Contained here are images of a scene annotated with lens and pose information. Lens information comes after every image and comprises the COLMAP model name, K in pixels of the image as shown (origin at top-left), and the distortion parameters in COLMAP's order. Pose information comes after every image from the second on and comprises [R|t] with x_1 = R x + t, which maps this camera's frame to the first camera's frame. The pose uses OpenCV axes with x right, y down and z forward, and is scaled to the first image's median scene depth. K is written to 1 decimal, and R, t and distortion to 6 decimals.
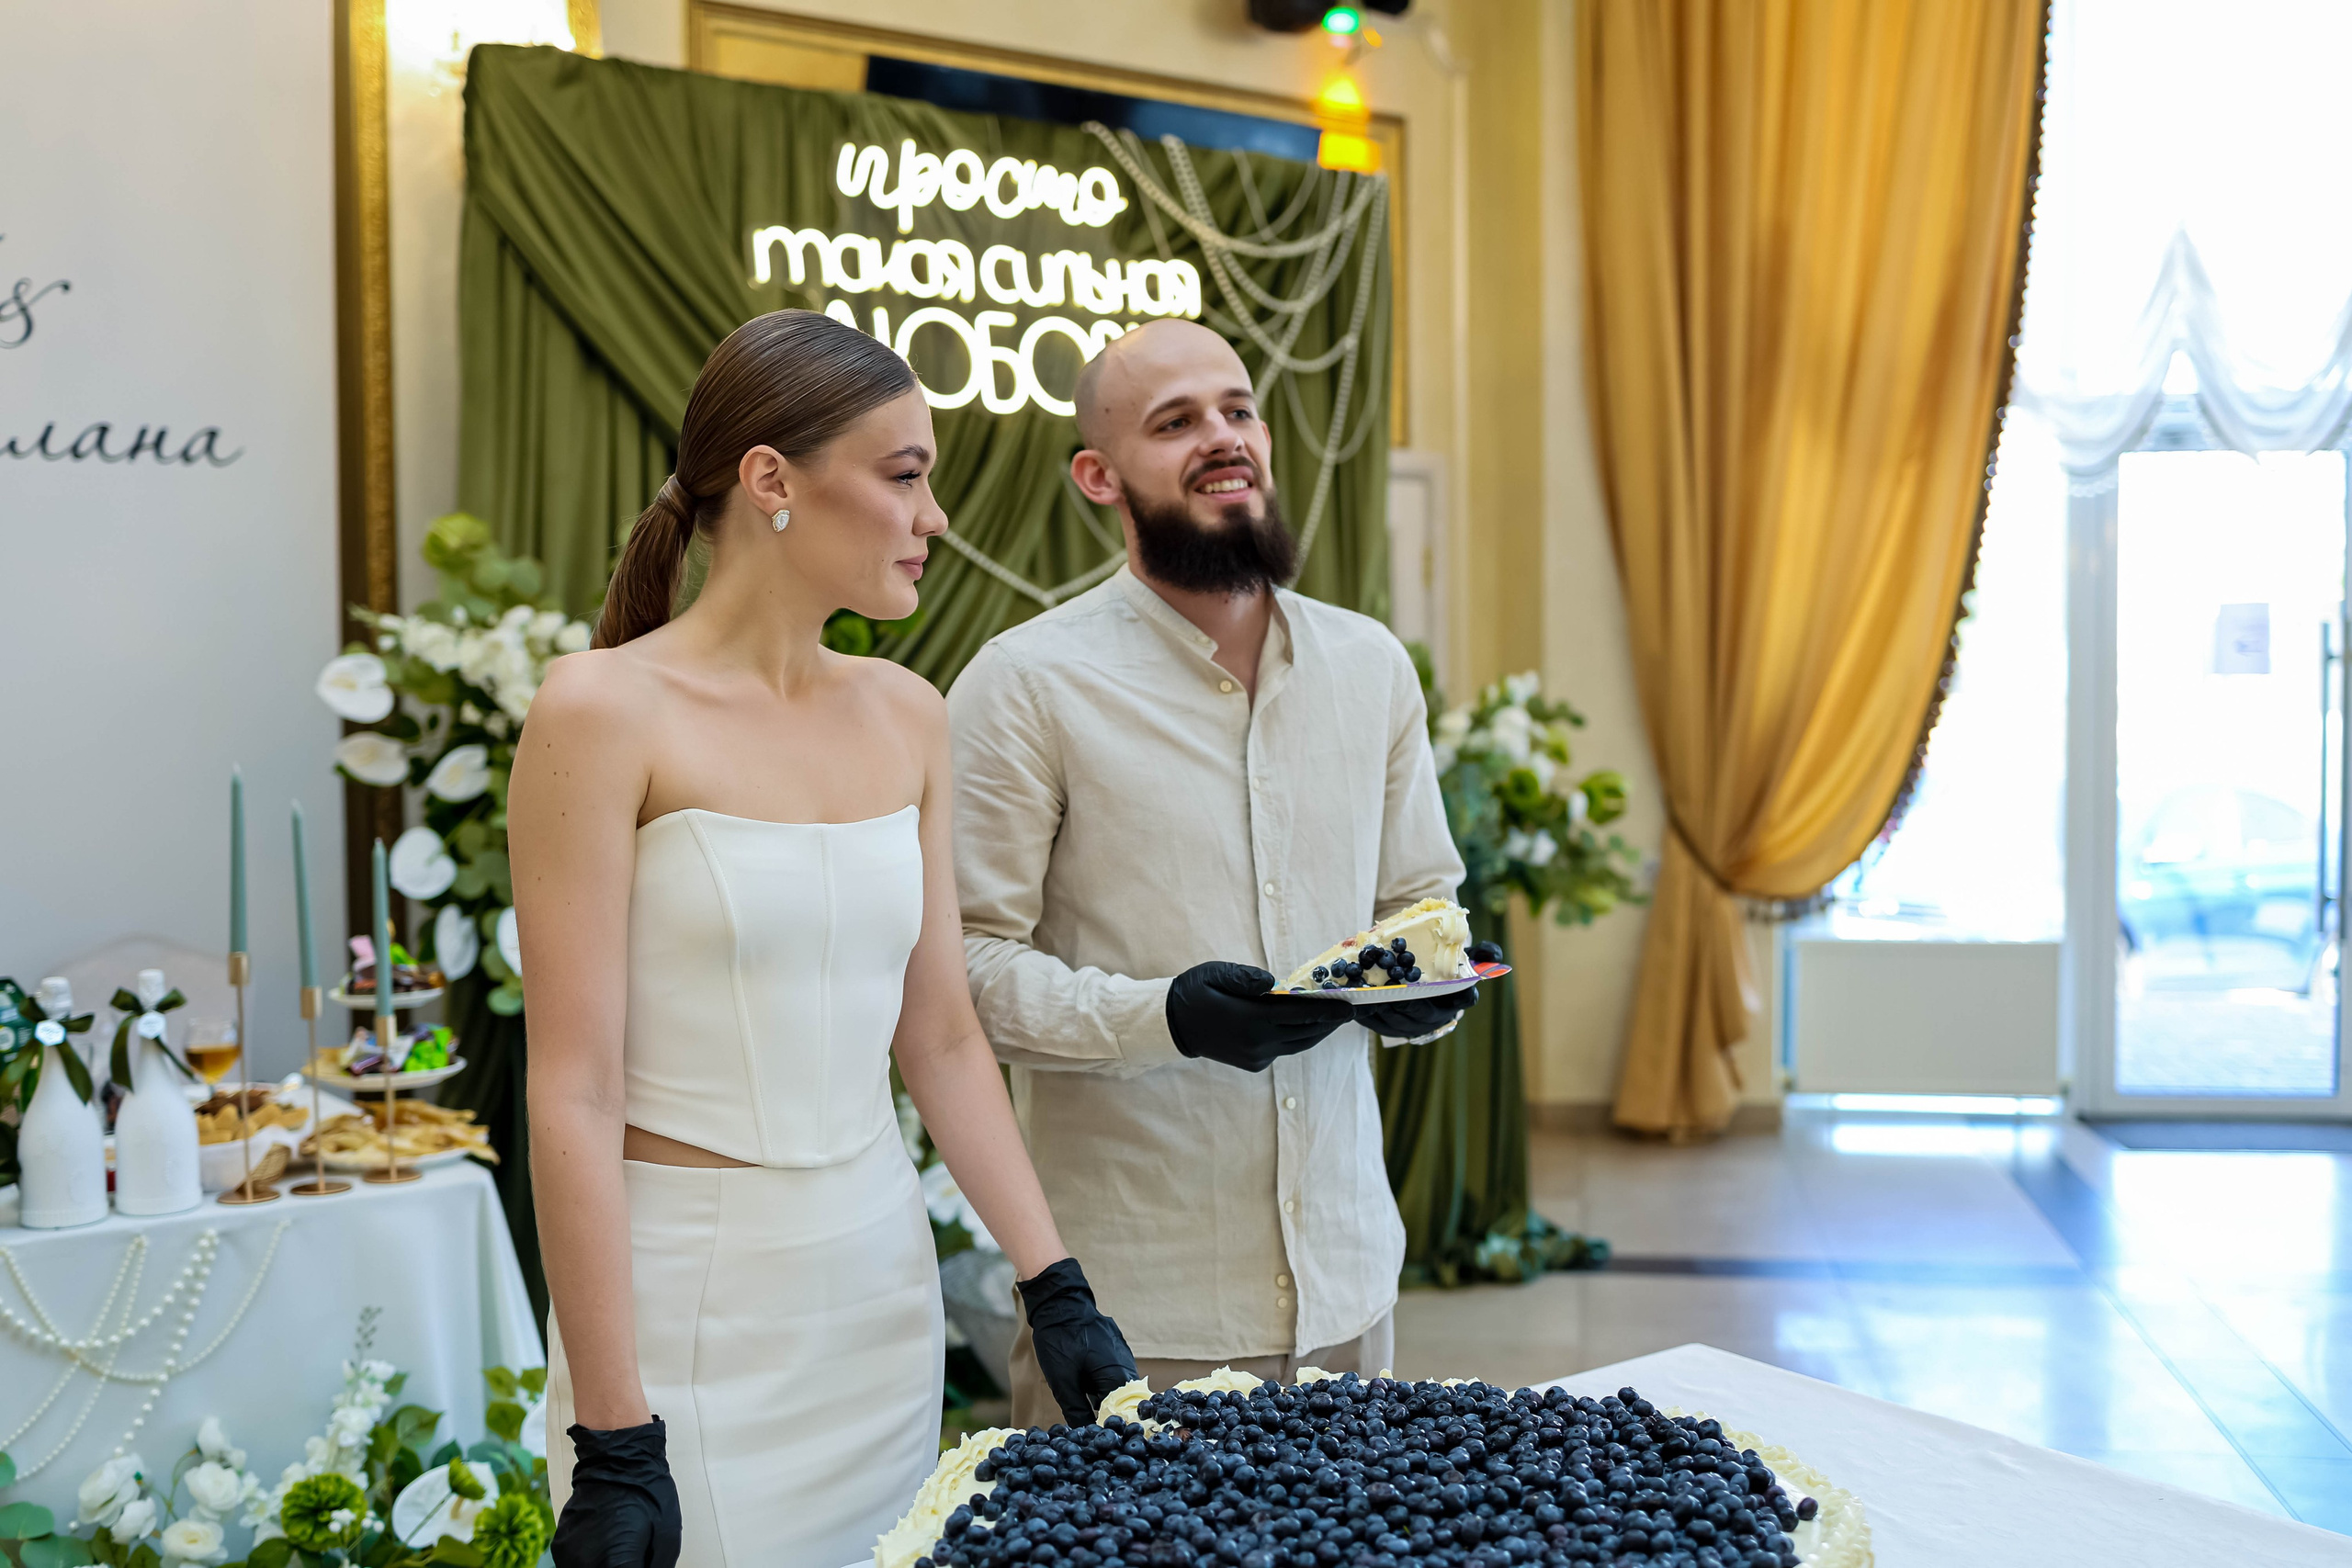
lens RADIAL K [[2376.9, 0, 1194.2], [0, 2376.9, 785.8], [0, 0, 1]] dist [-0.078006, 0.054950]
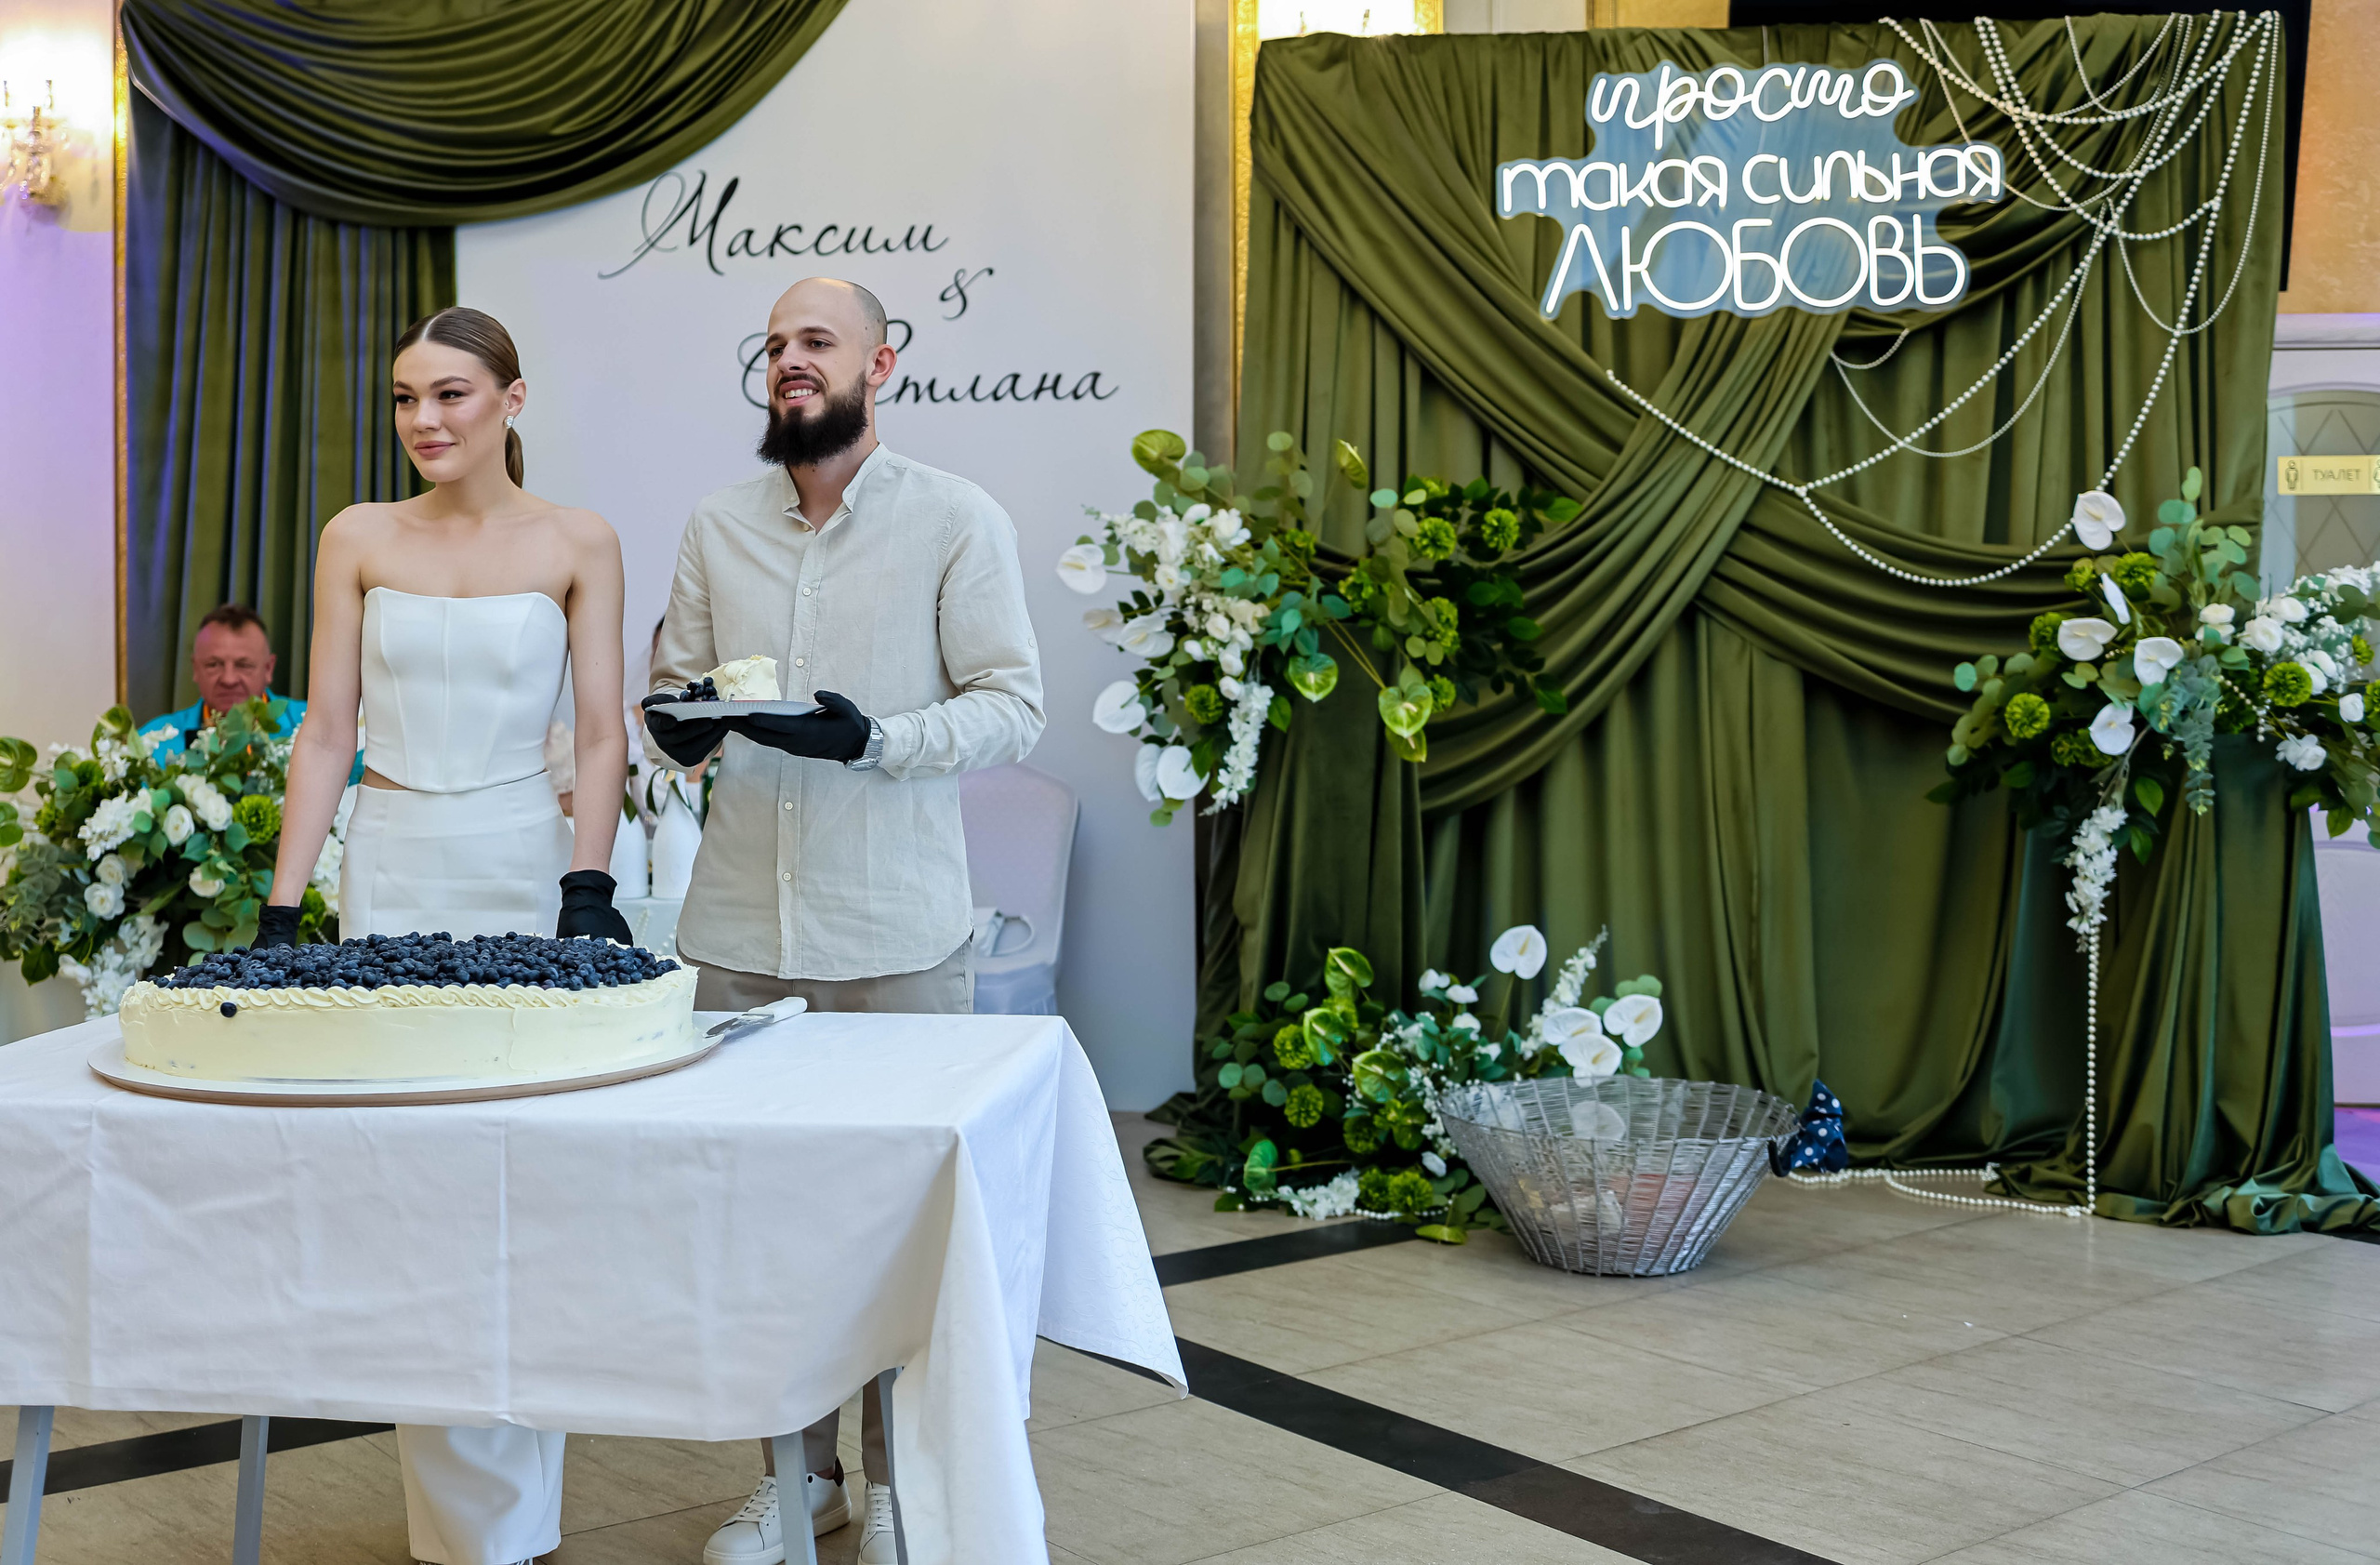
lens RADIAL K [[2613.2, 0, 1083.4], [0, 2613.2, 689.3], [0, 0, 1]] dist [-0.048853, -0.007650]
pose [[0.720834, 0.023866, -0.692697, 0.527993], [-0.036815, 0.999315, -0.003880, 0.024769], [0.692129, 0.028298, 0.721219, -0.026029]]
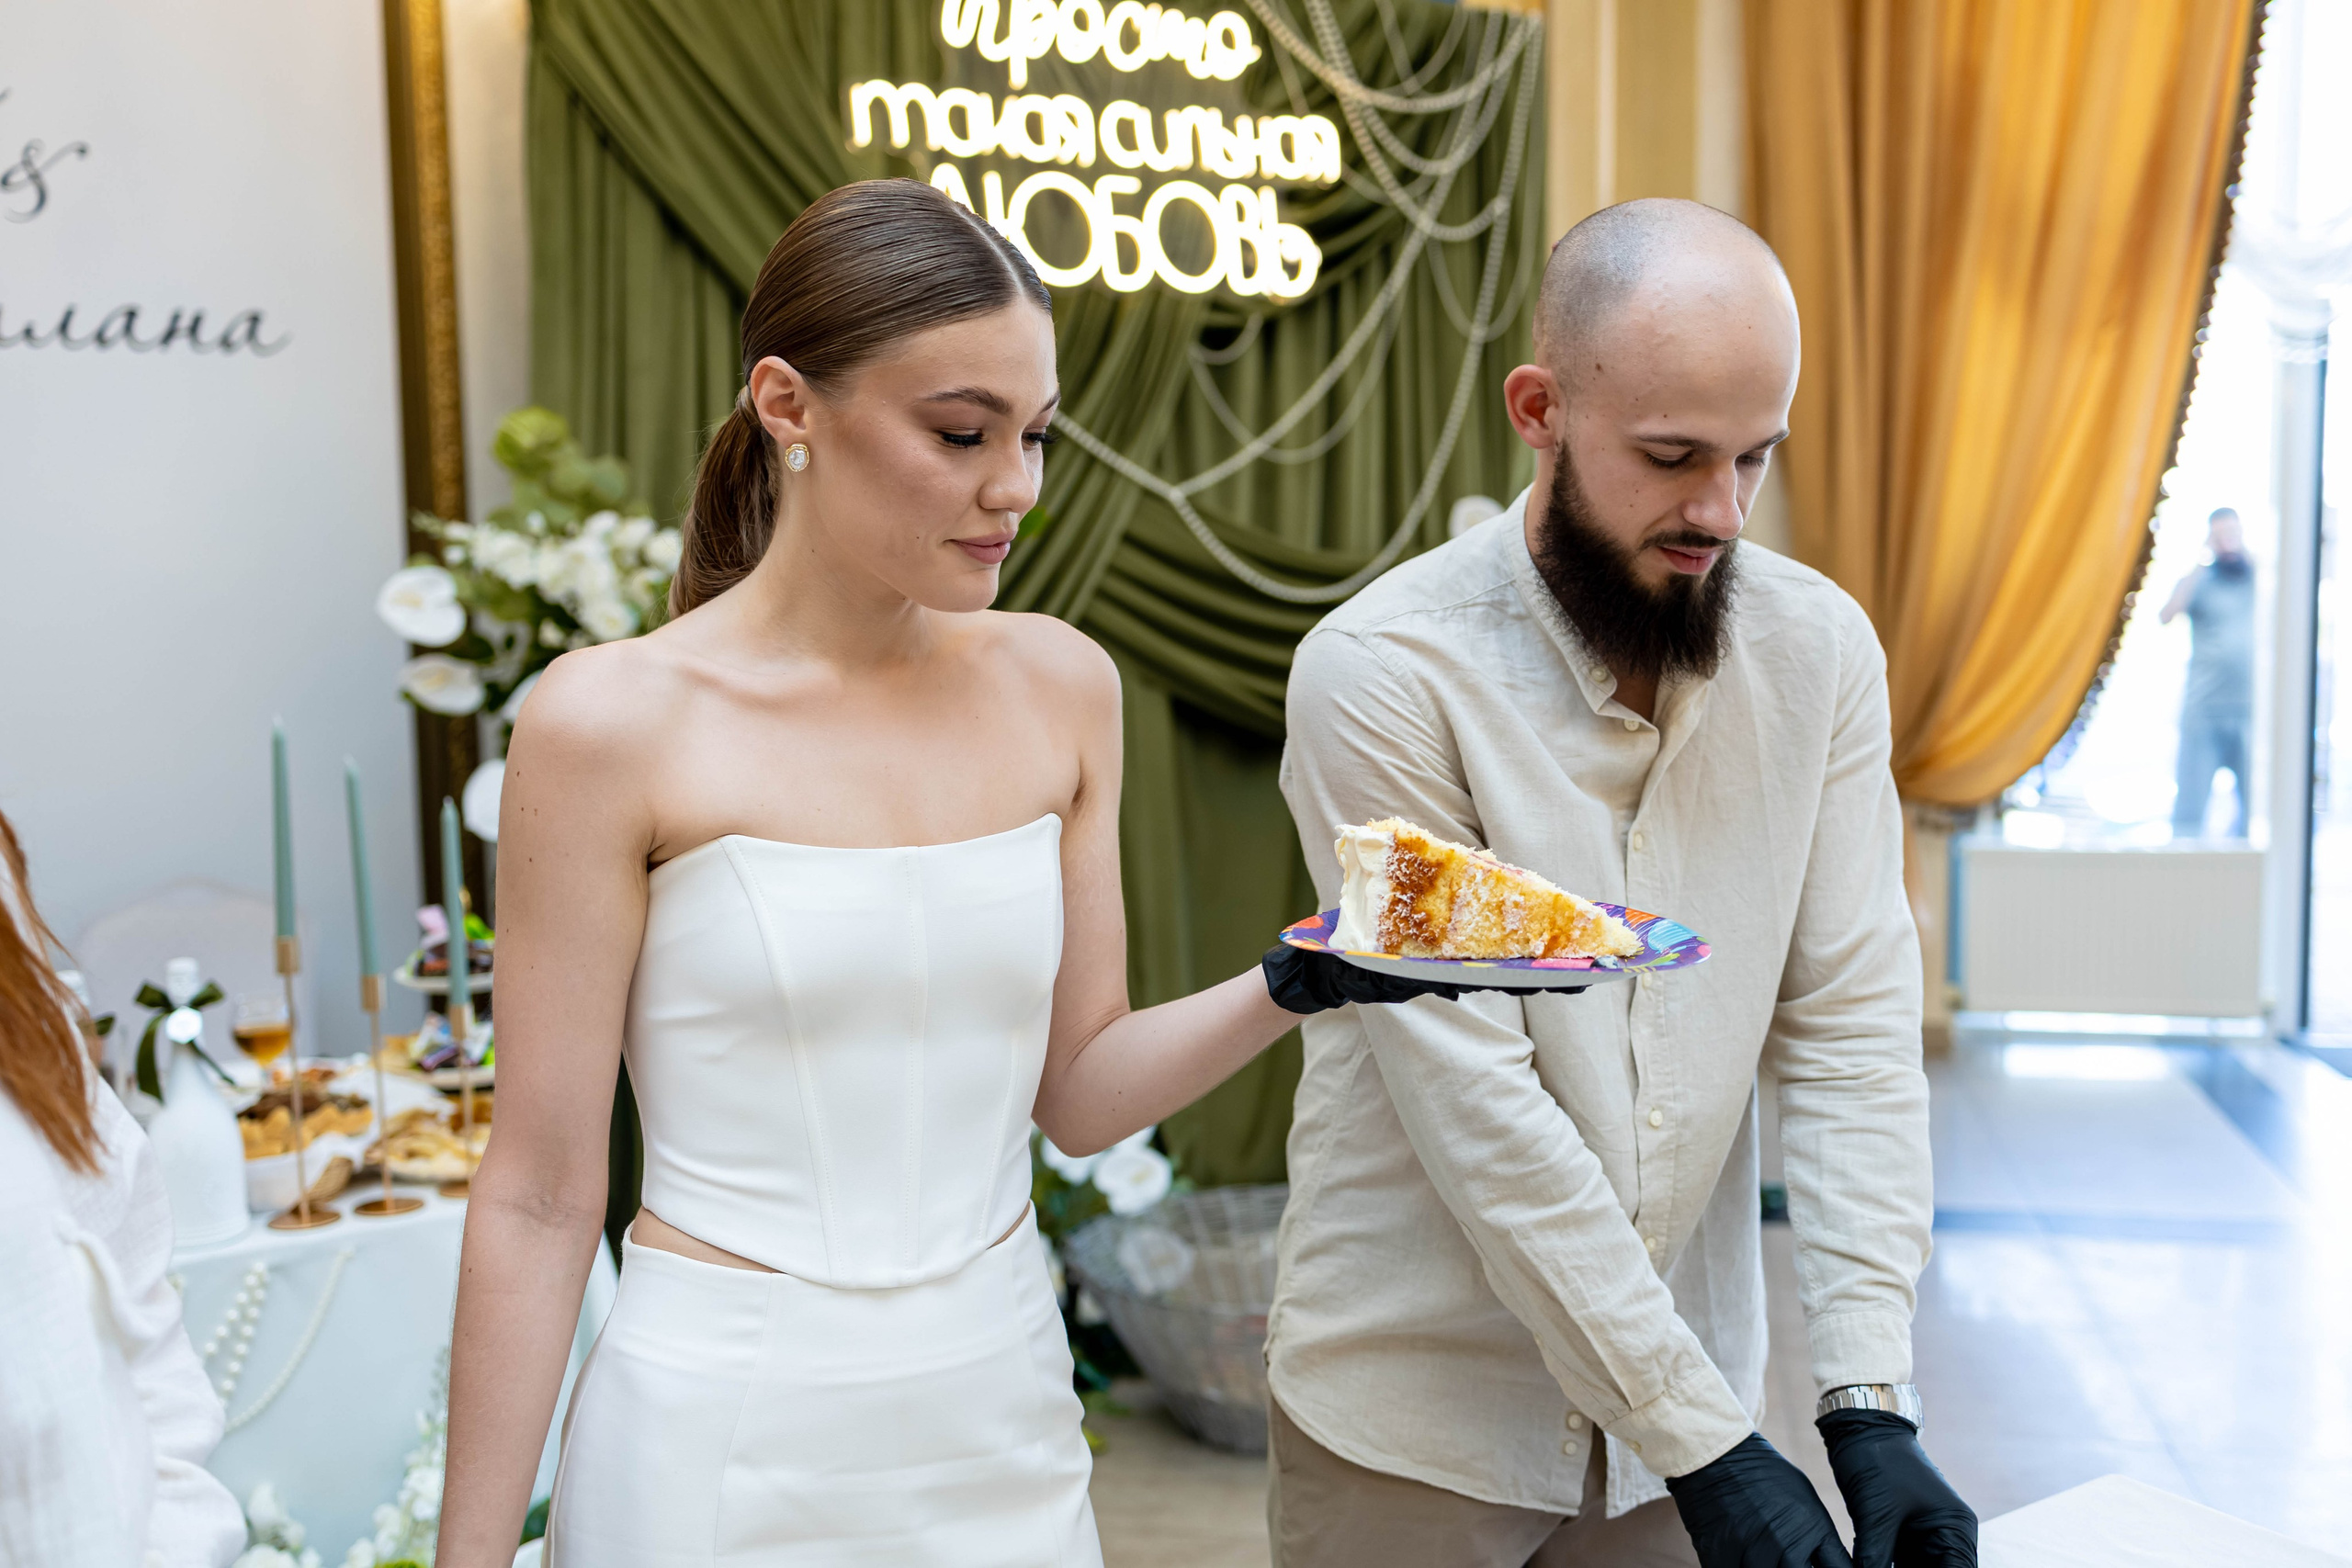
lens RADIAL K [[2357.7, 0, 1176.0], [0, 2357.7, 784.0], [0, 0, 1]] dist [0.013703, -0.004786]
pose [[0.999293, -0.002940, -0.037481, -0.029848], [0.004945, 0.998554, 0.053521, -0.017086], [0.037270, -0.053669, 0.997863, 0.092153]]
